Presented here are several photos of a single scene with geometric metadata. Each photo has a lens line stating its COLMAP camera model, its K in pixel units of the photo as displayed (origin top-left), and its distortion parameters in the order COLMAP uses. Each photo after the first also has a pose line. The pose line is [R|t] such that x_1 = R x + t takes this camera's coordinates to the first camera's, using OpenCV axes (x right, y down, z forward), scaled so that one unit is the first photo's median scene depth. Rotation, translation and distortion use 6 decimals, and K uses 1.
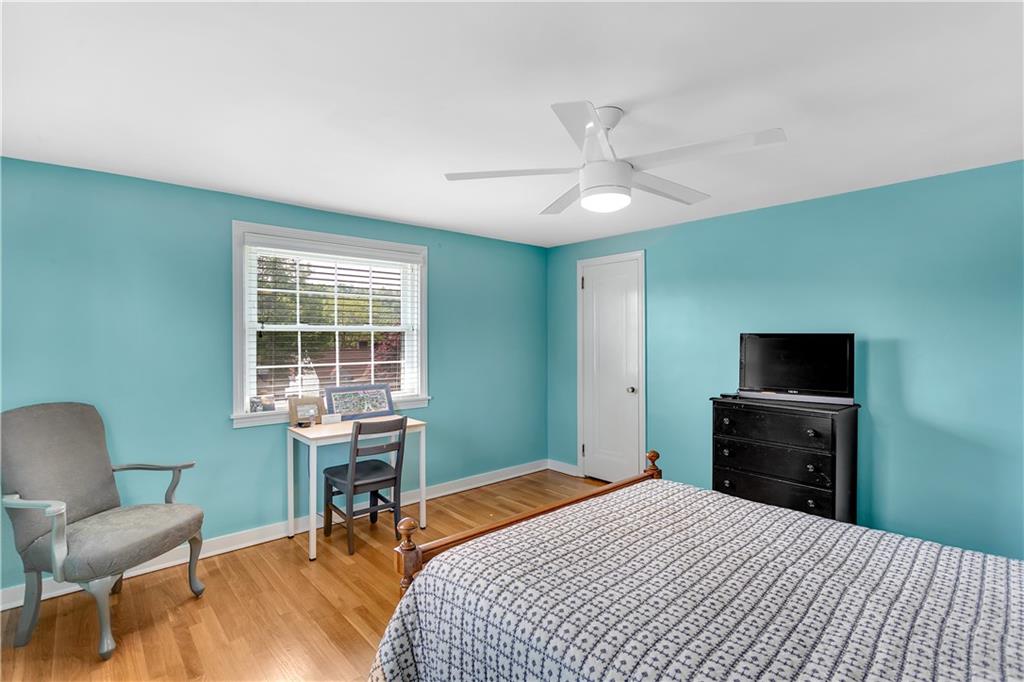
lens RADIAL K [[500.2, 0, 512.0], [0, 500.2, 341.0], [0, 0, 1]] dist [-0.000426, -0.000018]
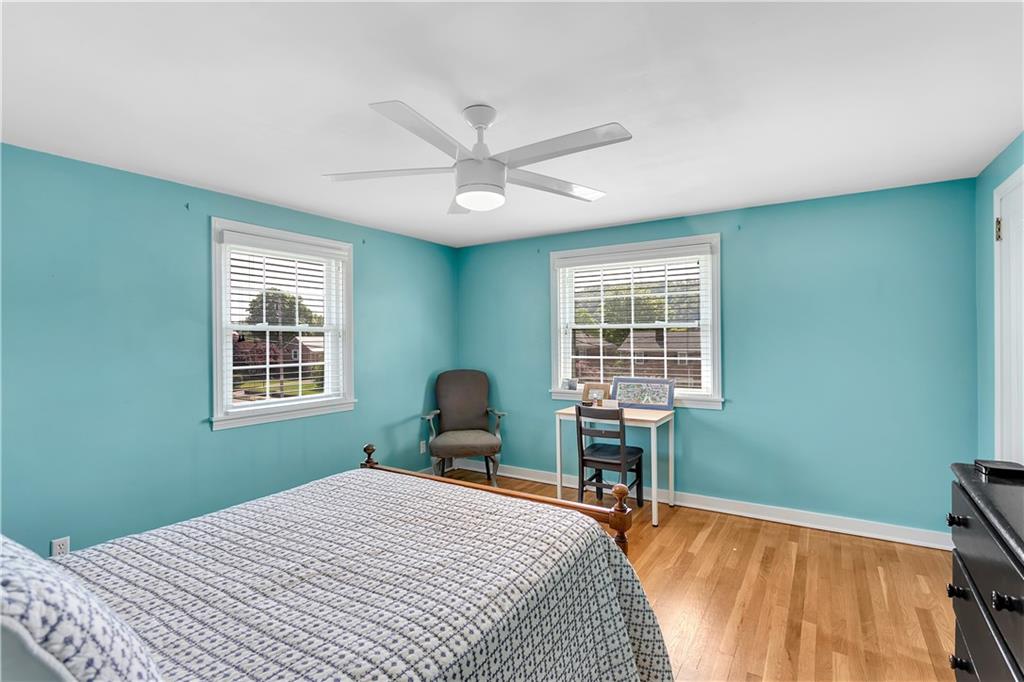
lens RADIAL K [[484.9, 0, 512.0], [0, 484.9, 341.0], [0, 0, 1]] dist [0.001218, 0.000157]
pose [[0.279263, 0.008050, -0.960181, 0.600629], [0.003007, 0.999953, 0.009258, -0.002480], [0.960210, -0.005473, 0.279226, 0.416848]]
